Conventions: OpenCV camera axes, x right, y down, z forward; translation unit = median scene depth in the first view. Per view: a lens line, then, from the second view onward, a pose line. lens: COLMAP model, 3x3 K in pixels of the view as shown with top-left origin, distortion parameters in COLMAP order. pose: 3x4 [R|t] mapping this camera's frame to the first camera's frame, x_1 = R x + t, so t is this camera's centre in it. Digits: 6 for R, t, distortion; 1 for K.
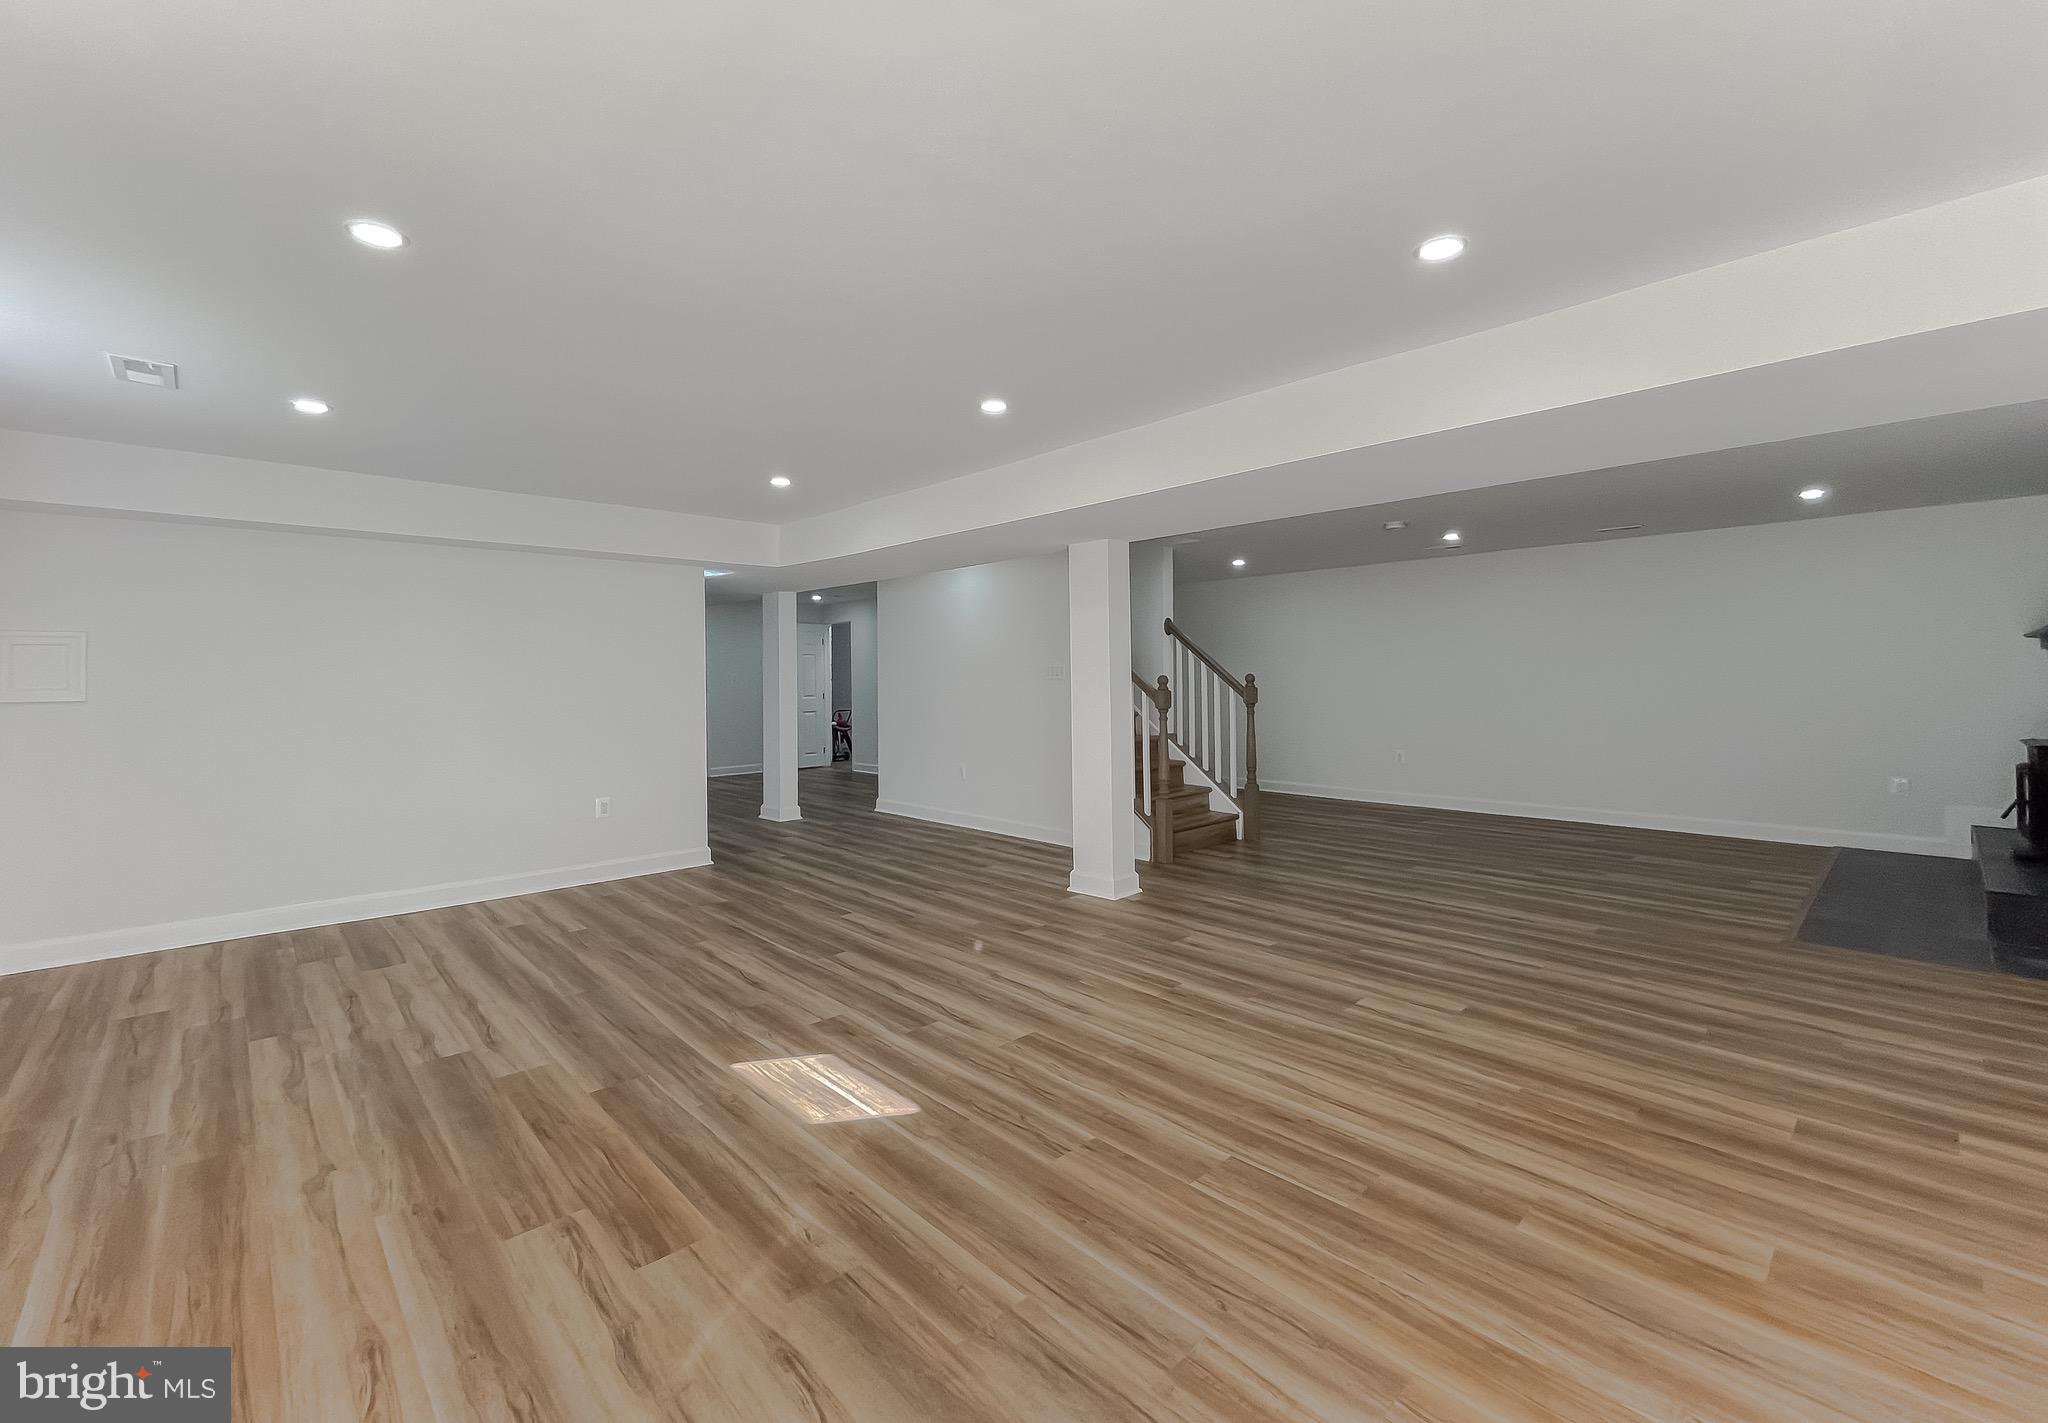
lens RADIAL K [[855.5, 0, 1006.2], [0, 855.5, 679.8], [0, 0, 1]] dist [0.002823, 0.001287]
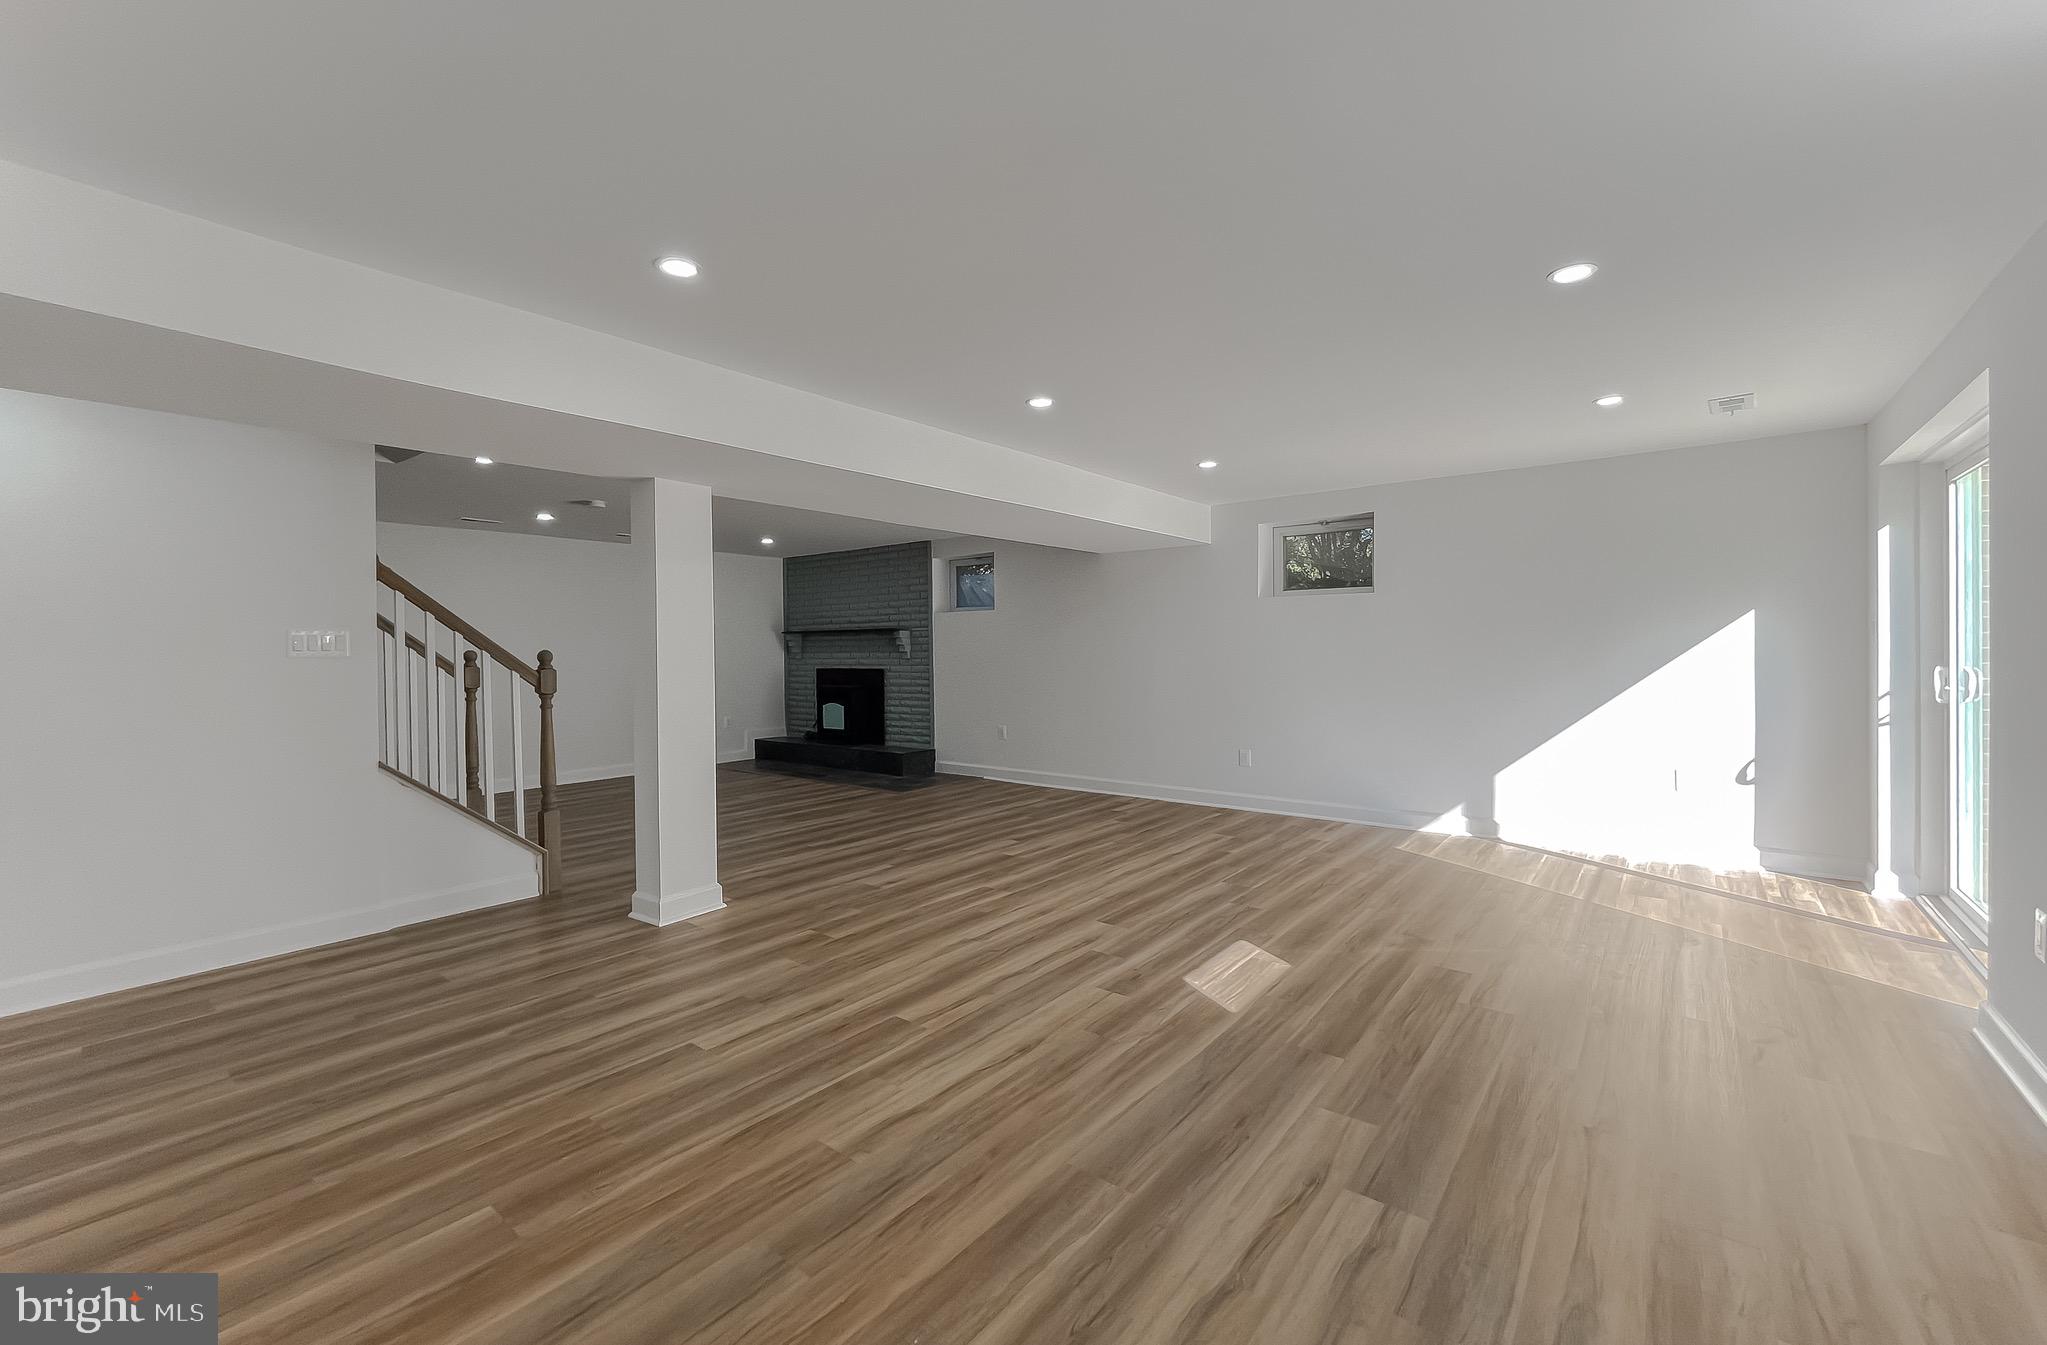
lens RADIAL K [[839.6, 0, 1012.9], [0, 839.6, 657.5], [0, 0, 1]] dist [-0.003838, -0.000413]
pose [[-0.151277, 0.001365, 0.988490, -1.217721], [0.014312, 0.999897, 0.000810, 0.012475], [-0.988388, 0.014270, -0.151281, 1.333642]]
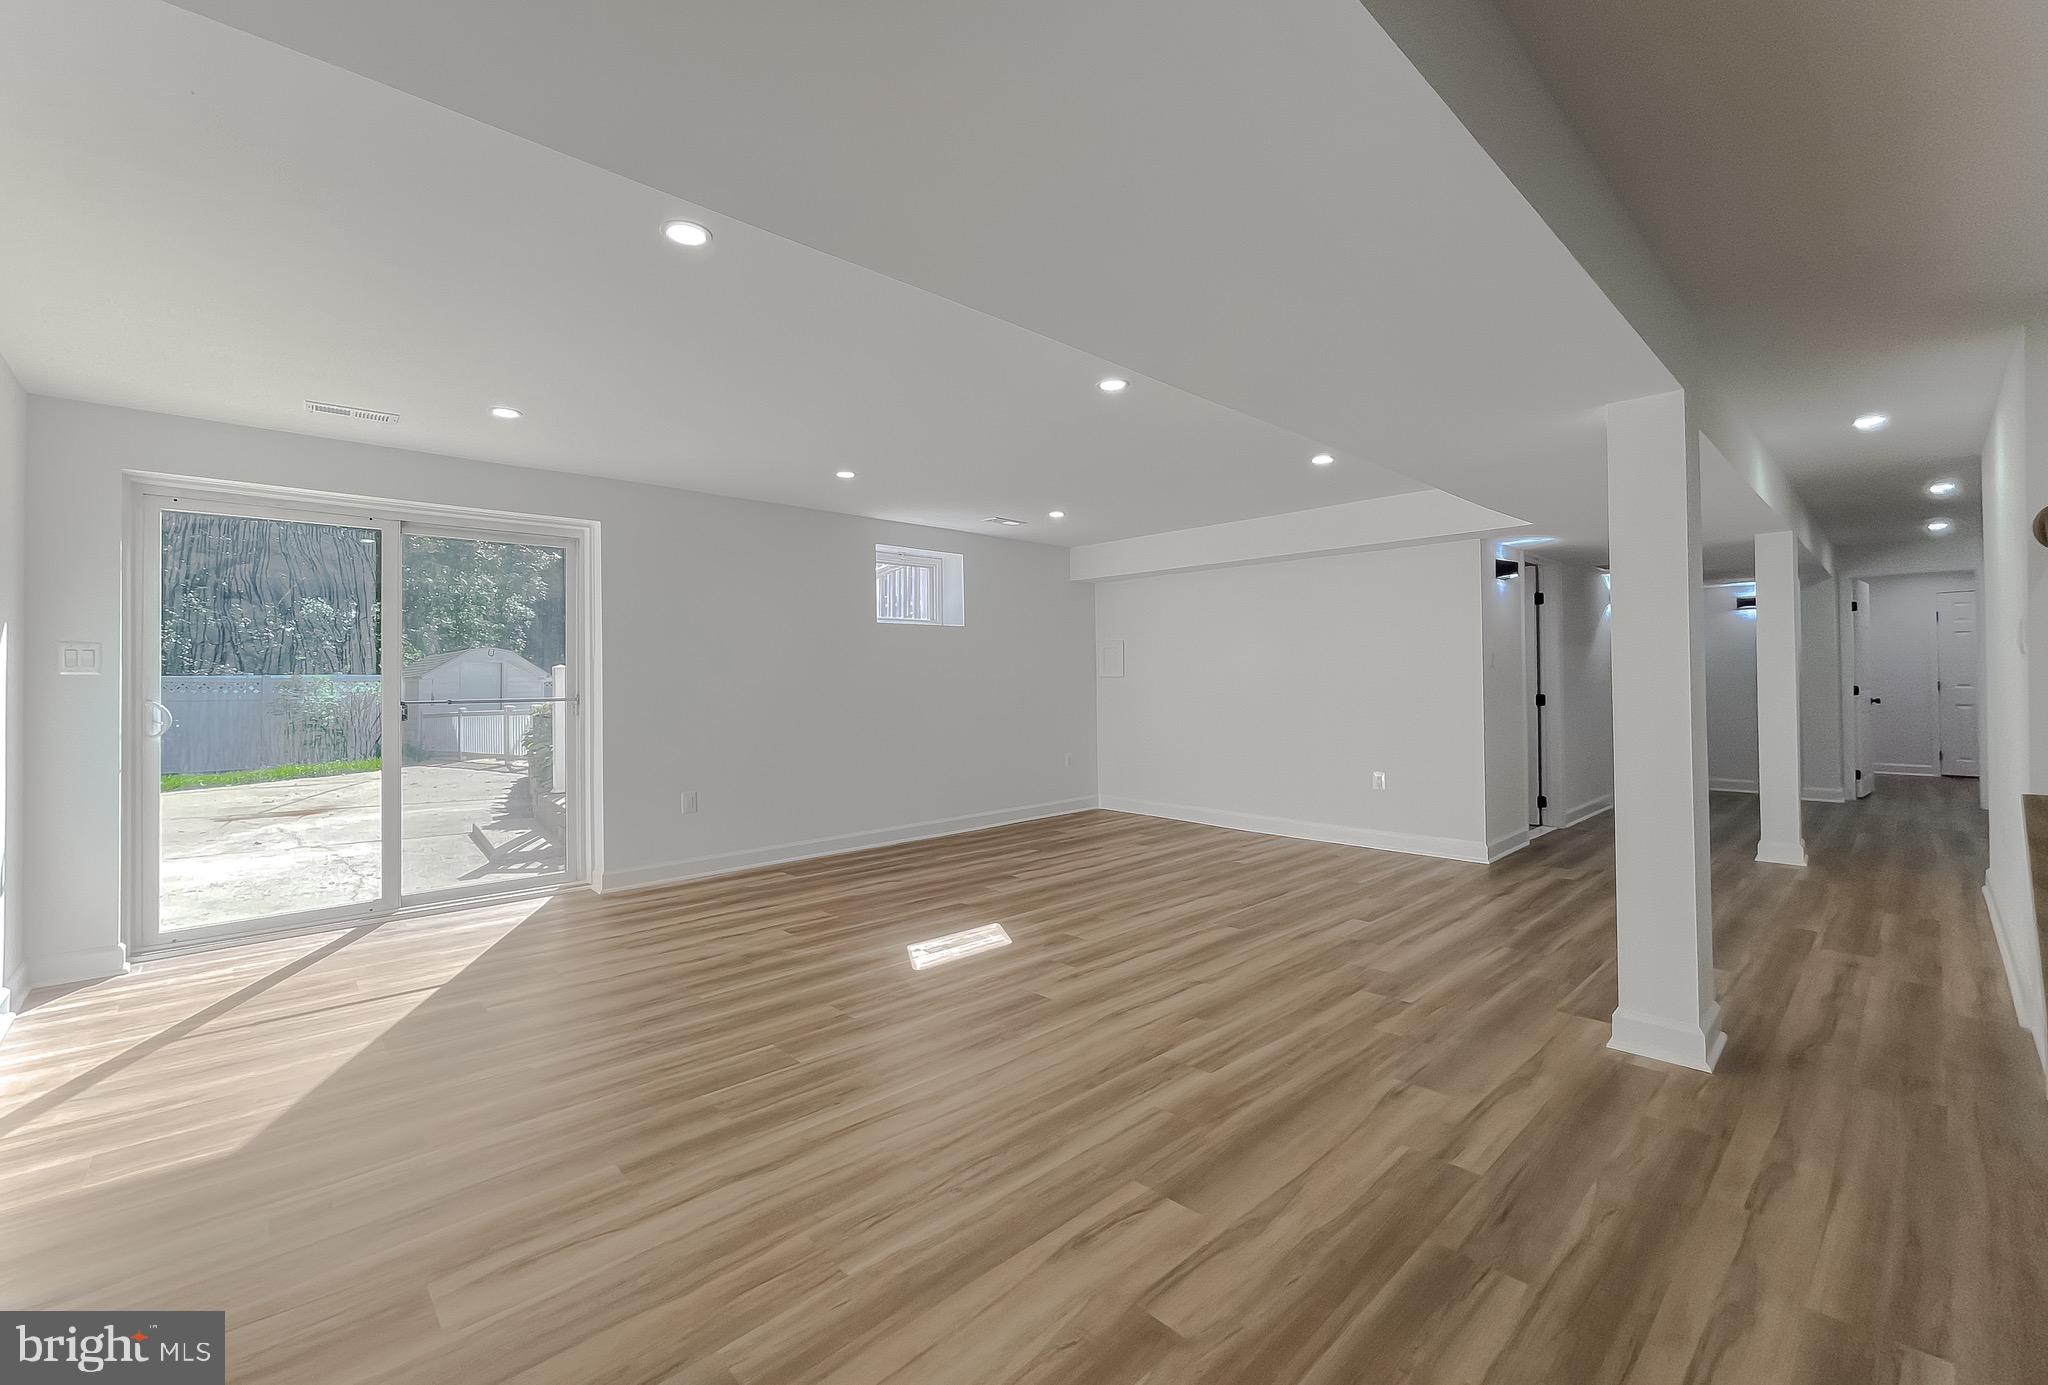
lens RADIAL K [[851.5, 0, 1029.8], [0, 851.5, 677.7], [0, 0, 1]] dist [0.001152, 0.000788]
pose [[0.020201, 0.010221, -0.999744, 1.078340], [0.005657, 0.999931, 0.010337, 0.010770], [0.999780, -0.005864, 0.020142, 0.971593]]
